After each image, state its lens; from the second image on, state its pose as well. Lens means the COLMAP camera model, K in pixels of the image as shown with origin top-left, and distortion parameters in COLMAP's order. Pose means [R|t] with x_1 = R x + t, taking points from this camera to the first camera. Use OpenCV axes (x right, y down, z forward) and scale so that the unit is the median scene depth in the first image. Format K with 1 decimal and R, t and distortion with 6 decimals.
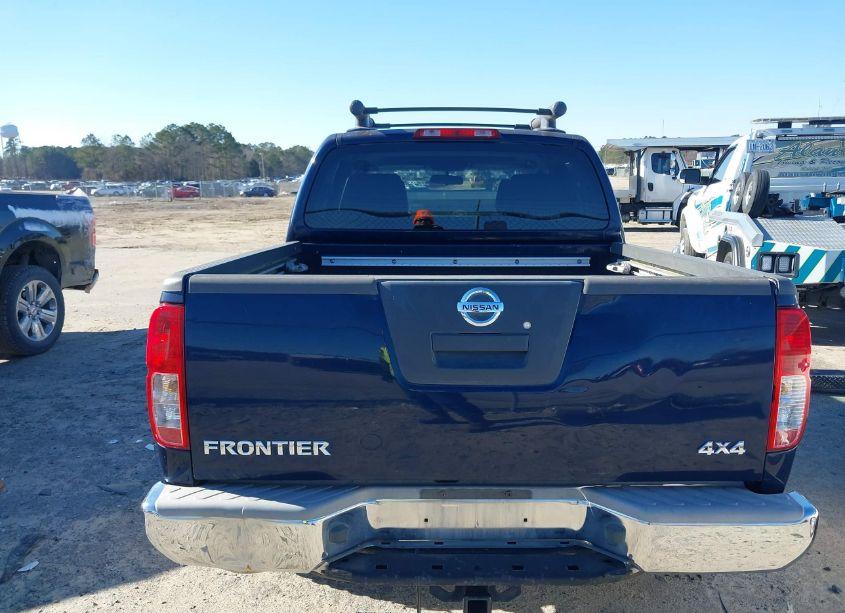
lens RADIAL K [[653.2, 0, 476.6], [0, 653.2, 302.1], [0, 0, 1]] dist [0.072068, -0.092916]
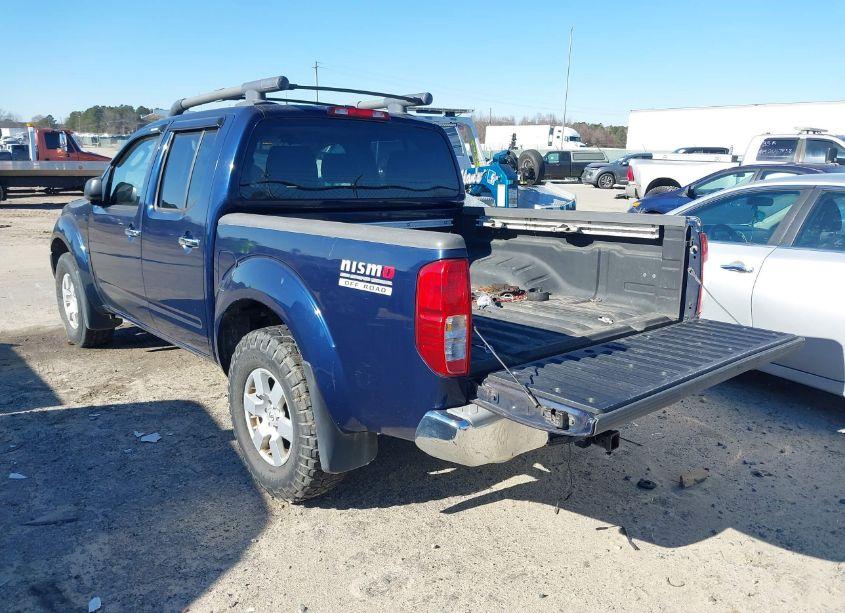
lens RADIAL K [[656.0, 0, 422.5], [0, 656.0, 306.5], [0, 0, 1]] dist [0.037141, -0.069570]
pose [[0.753489, -0.123436, 0.645769, -1.284305], [0.095688, 0.992348, 0.078034, -0.008497], [-0.650460, 0.002994, 0.759535, 0.122570]]
